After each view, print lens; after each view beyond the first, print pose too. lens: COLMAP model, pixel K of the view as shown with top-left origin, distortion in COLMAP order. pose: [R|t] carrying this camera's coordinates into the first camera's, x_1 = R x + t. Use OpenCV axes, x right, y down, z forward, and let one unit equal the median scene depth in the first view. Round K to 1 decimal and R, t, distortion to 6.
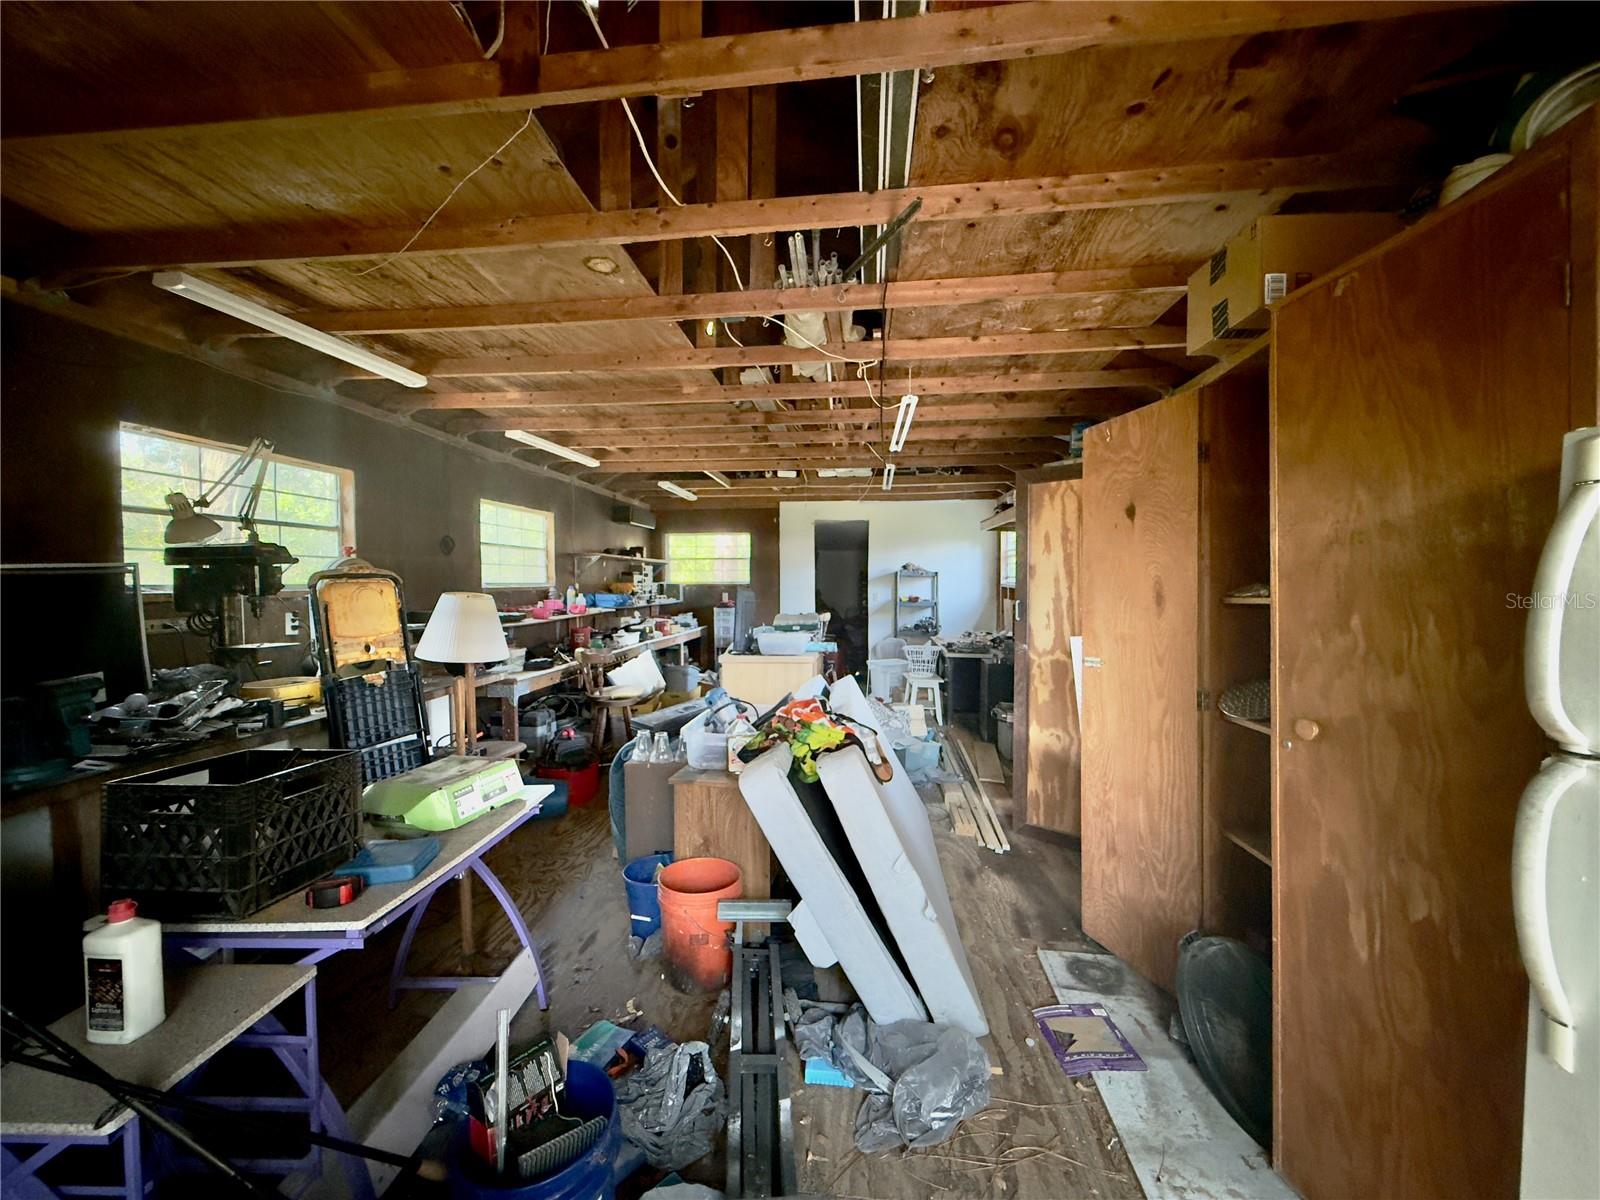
lens RADIAL K [[637.1, 0, 794.8], [0, 637.1, 597.3], [0, 0, 1]] dist [0.000416, 0.000458]
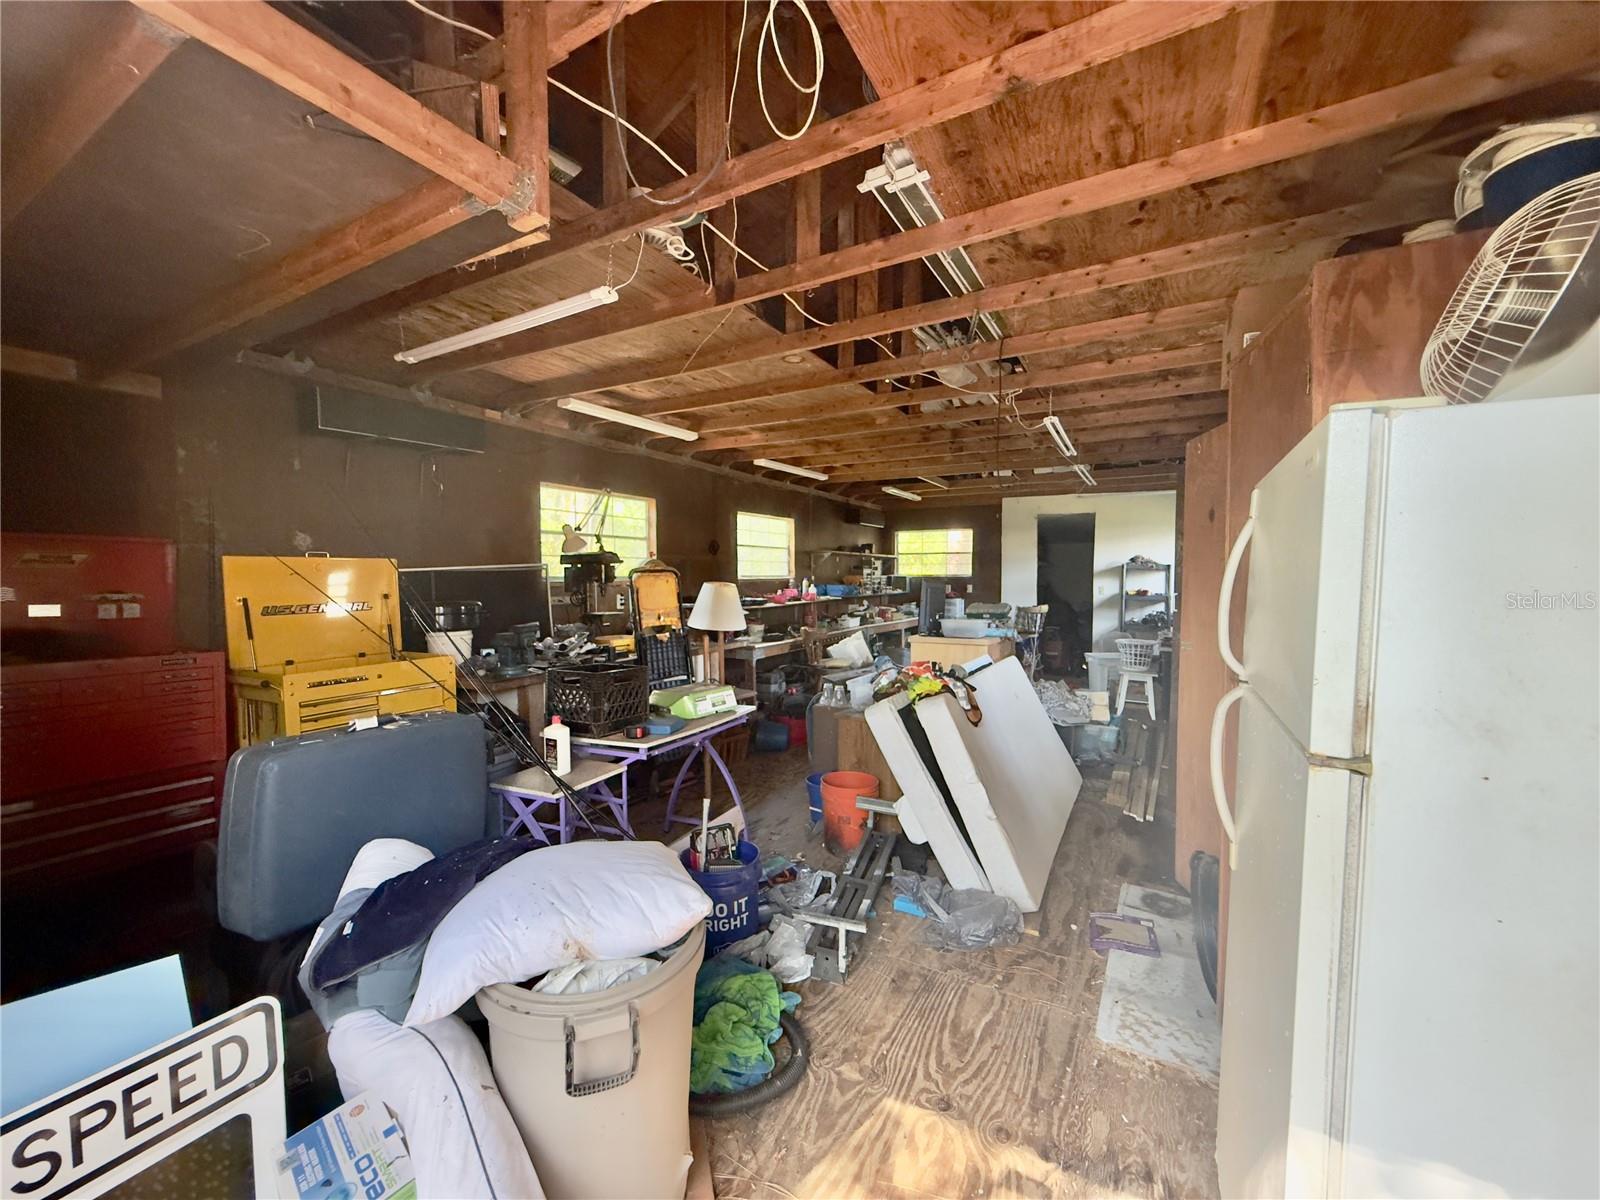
lens RADIAL K [[637.1, 0, 799.8], [0, 637.1, 593.3], [0, 0, 1]] dist [0.000416, 0.000458]
pose [[0.922289, 0.013224, -0.386276, 0.265939], [-0.011018, 0.999908, 0.007925, 0.005360], [0.386345, -0.003053, 0.922349, -0.327056]]
